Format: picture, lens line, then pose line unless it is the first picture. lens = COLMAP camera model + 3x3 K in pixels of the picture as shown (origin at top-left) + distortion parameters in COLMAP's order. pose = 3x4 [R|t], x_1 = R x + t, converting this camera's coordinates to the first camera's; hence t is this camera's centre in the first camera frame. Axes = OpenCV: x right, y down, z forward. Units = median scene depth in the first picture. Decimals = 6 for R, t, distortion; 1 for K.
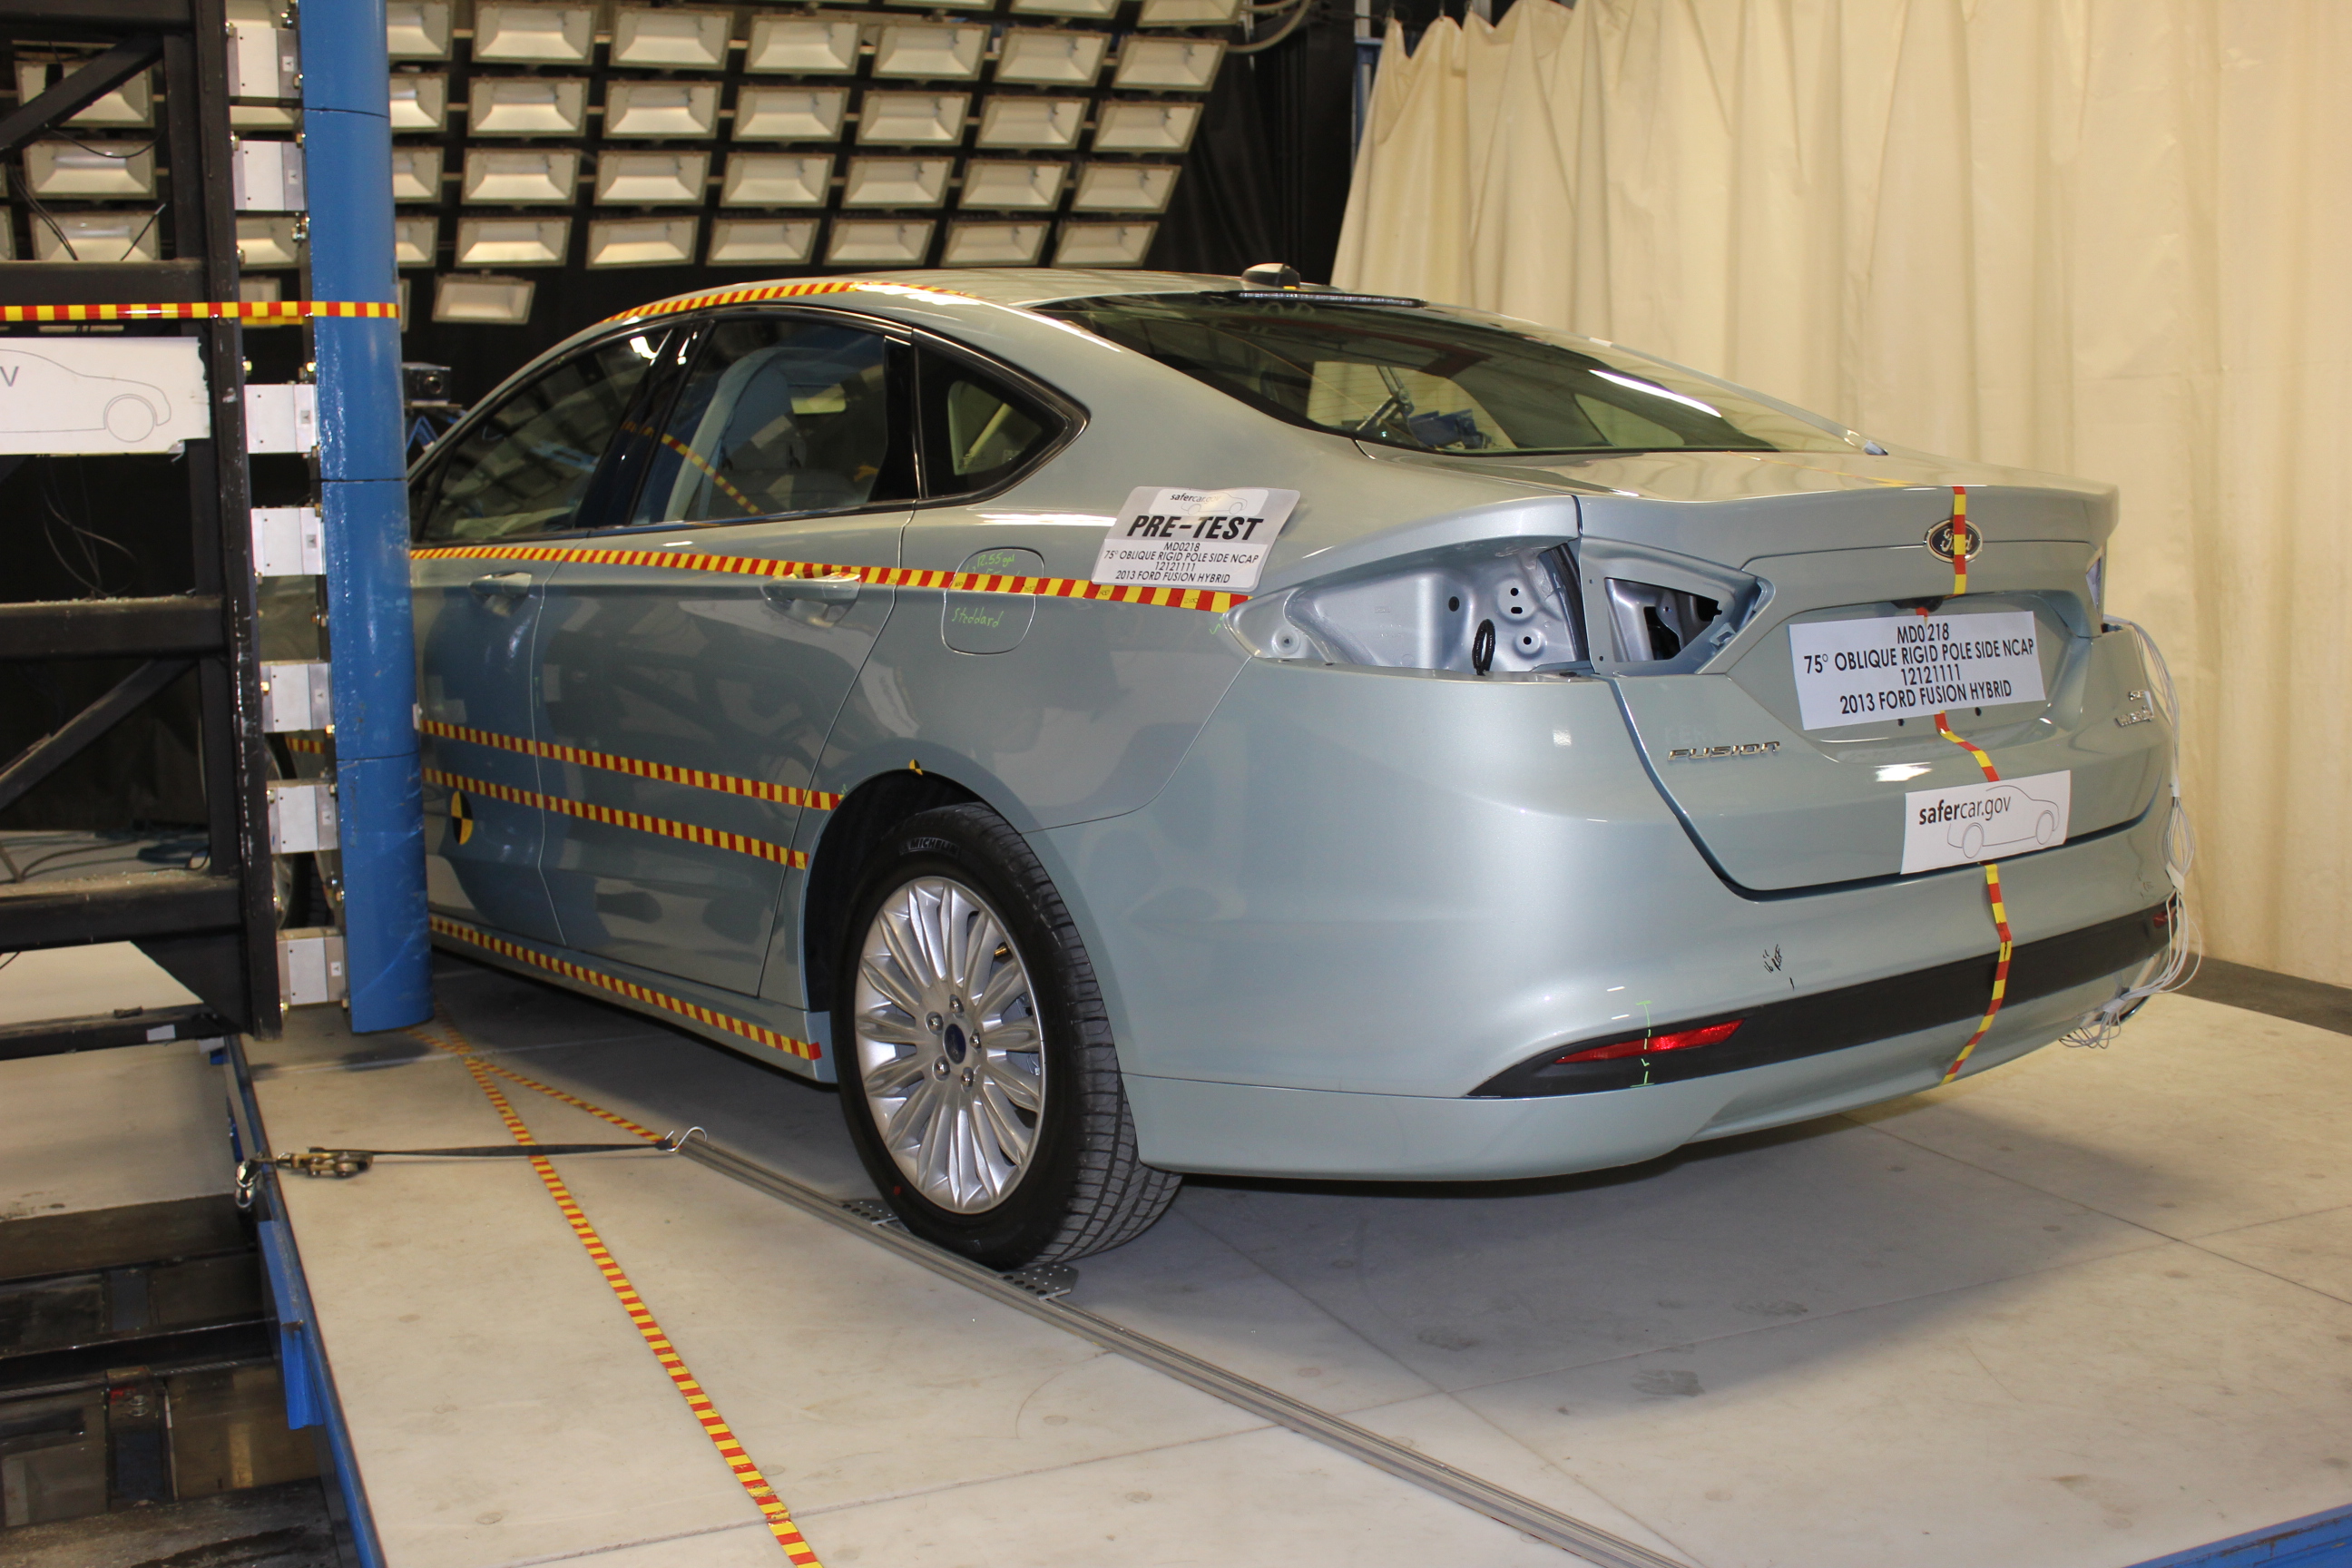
lens RADIAL K [[2470.3, 0, 1176.0], [0, 2470.3, 784.0], [0, 0, 1]] dist [-0.091146, -0.024456]
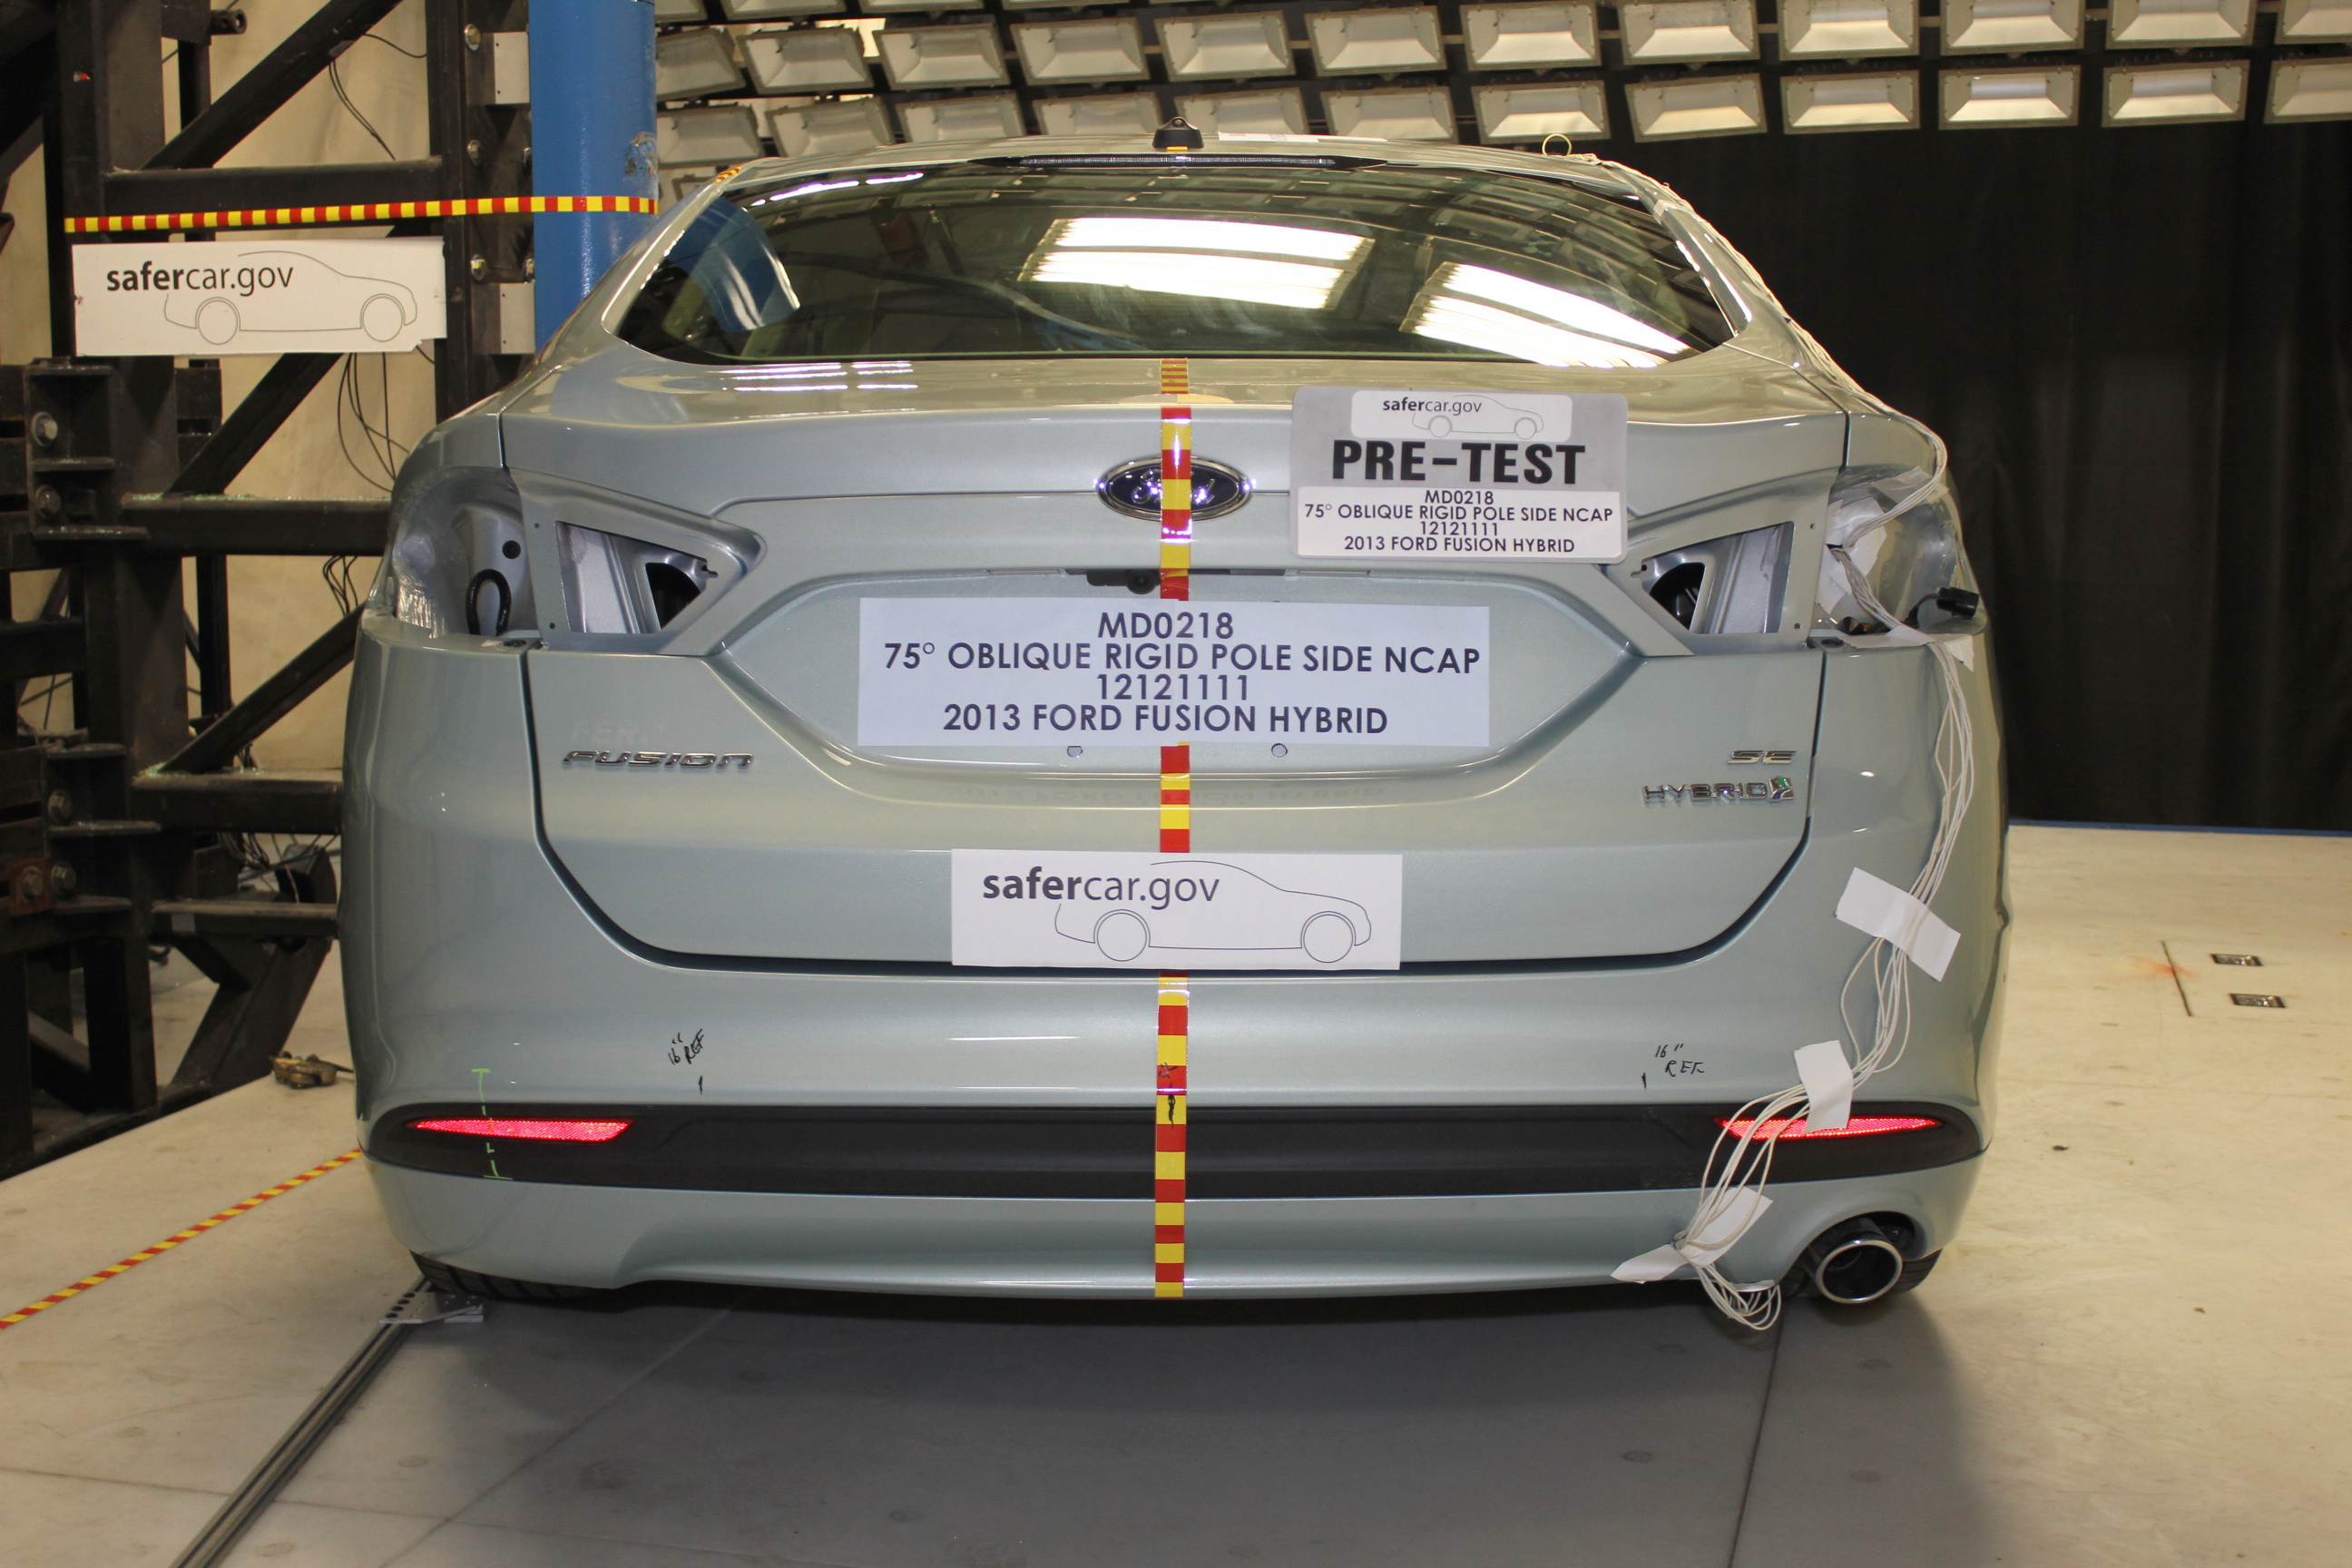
lens RADIAL K [[2933.2, 0, 1176.0], [0, 2933.2, 784.0], [0, 0, 1]] dist [-0.029954, -0.054335]
pose [[0.767381, 0.096081, -0.633952, 0.823230], [-0.091601, 0.994995, 0.039921, -0.050507], [0.634615, 0.027436, 0.772342, 0.377421]]
